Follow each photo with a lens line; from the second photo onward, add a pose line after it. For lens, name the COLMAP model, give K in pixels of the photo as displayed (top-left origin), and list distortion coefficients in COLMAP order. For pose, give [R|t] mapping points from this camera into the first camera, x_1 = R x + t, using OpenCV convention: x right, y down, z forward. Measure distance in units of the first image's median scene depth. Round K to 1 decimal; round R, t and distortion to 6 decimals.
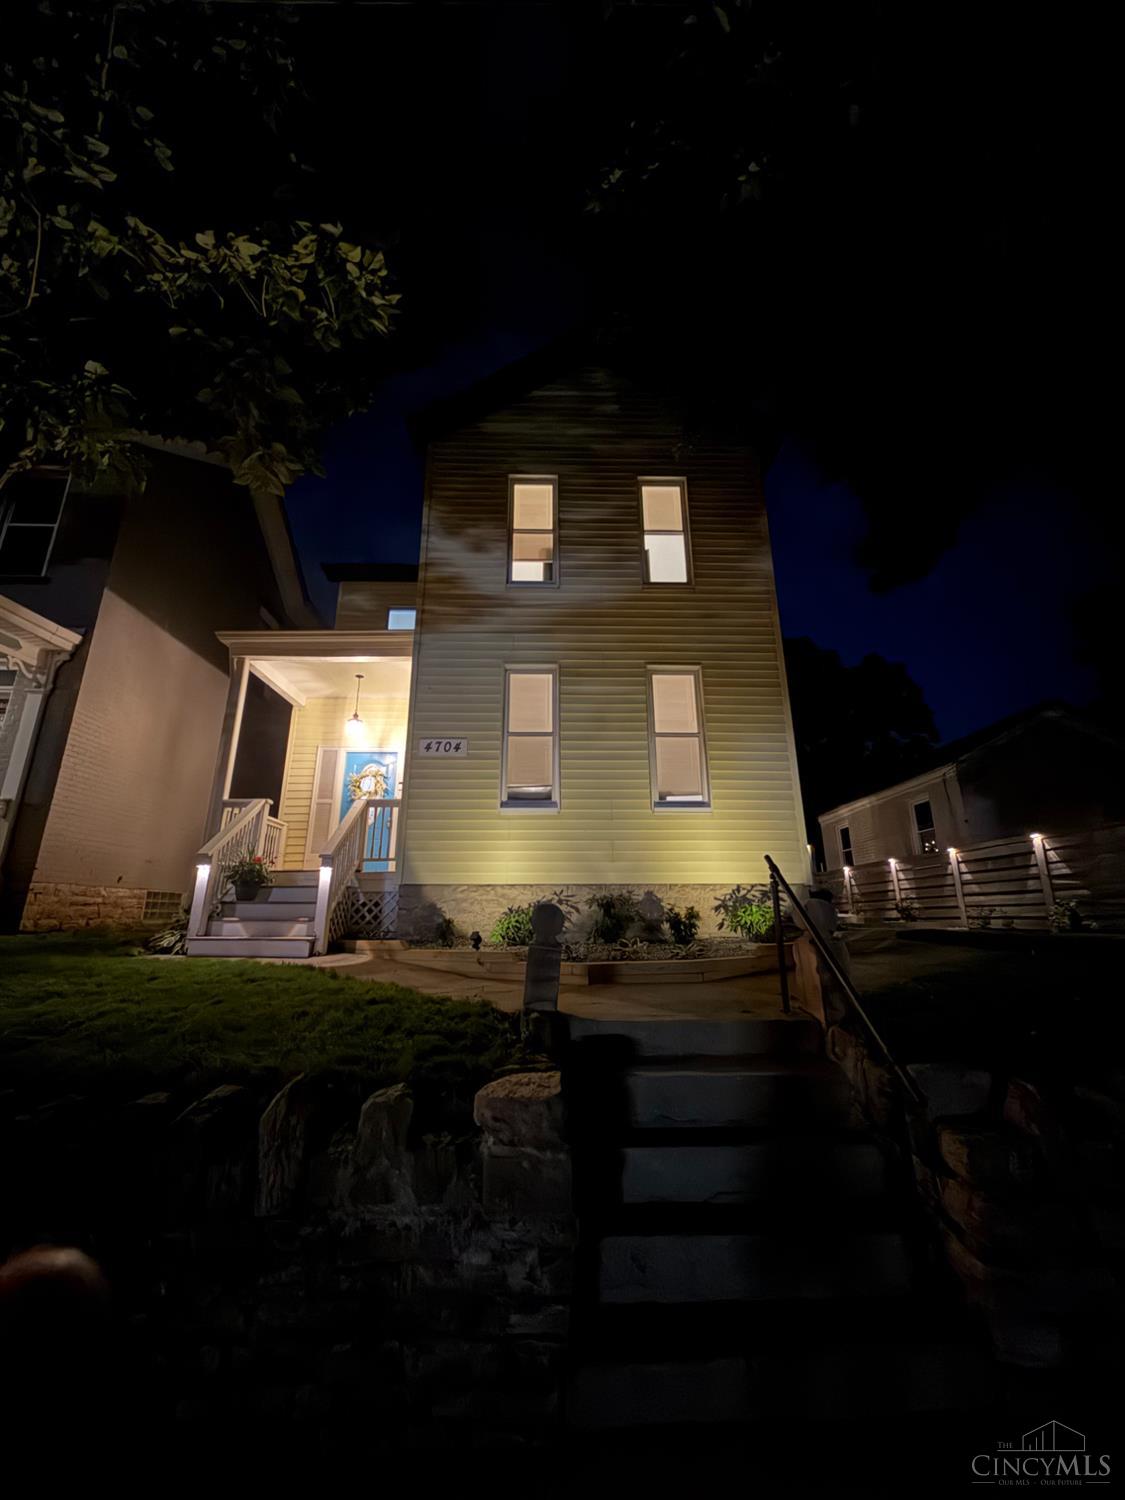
lens RADIAL K [[593.2, 0, 562.5], [0, 593.2, 750.0], [0, 0, 1]] dist [-0.000699, 0.000262]
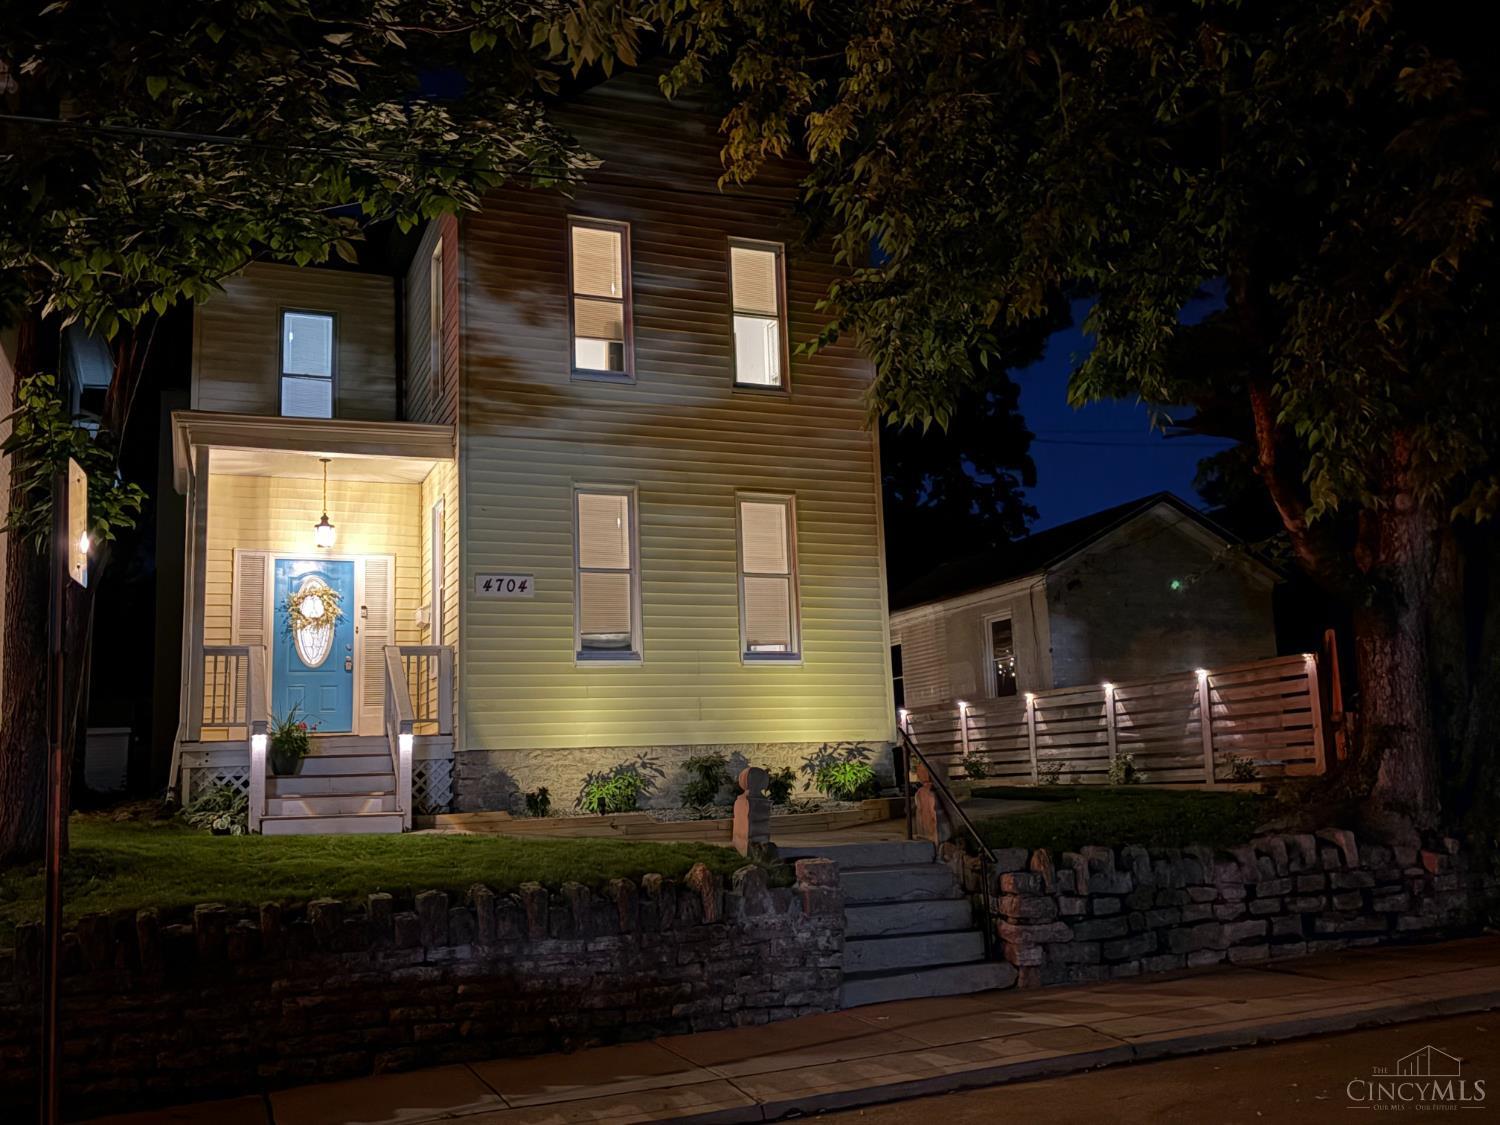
lens RADIAL K [[1344.3, 0, 747.7], [0, 1344.3, 589.1], [0, 0, 1]] dist [0.137695, -0.004030]
pose [[0.935284, 0.023477, 0.353119, -0.520710], [-0.067830, 0.991190, 0.113757, -0.224192], [-0.347337, -0.130347, 0.928637, -0.816405]]
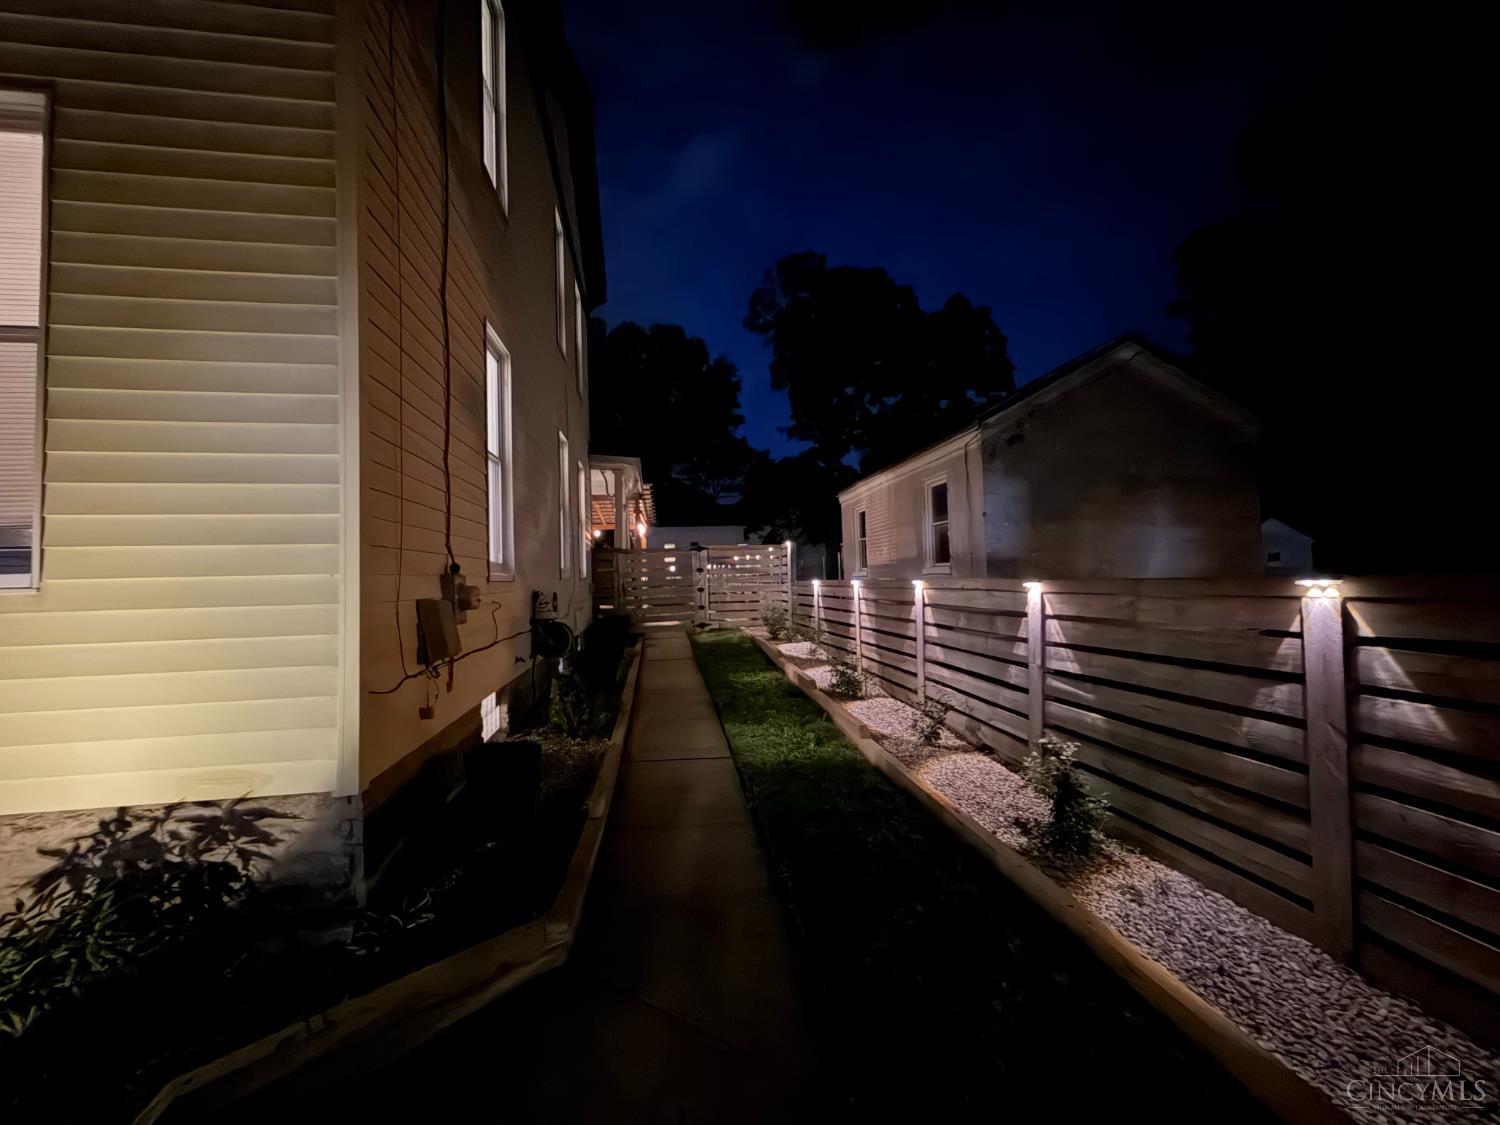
lens RADIAL K [[593.2, 0, 739.4], [0, 593.2, 567.4], [0, 0, 1]] dist [-0.000699, 0.000262]
pose [[0.992989, -0.022347, 0.116071, 0.544355], [-0.008084, 0.966829, 0.255296, 0.010646], [-0.117926, -0.254444, 0.959871, 0.612288]]
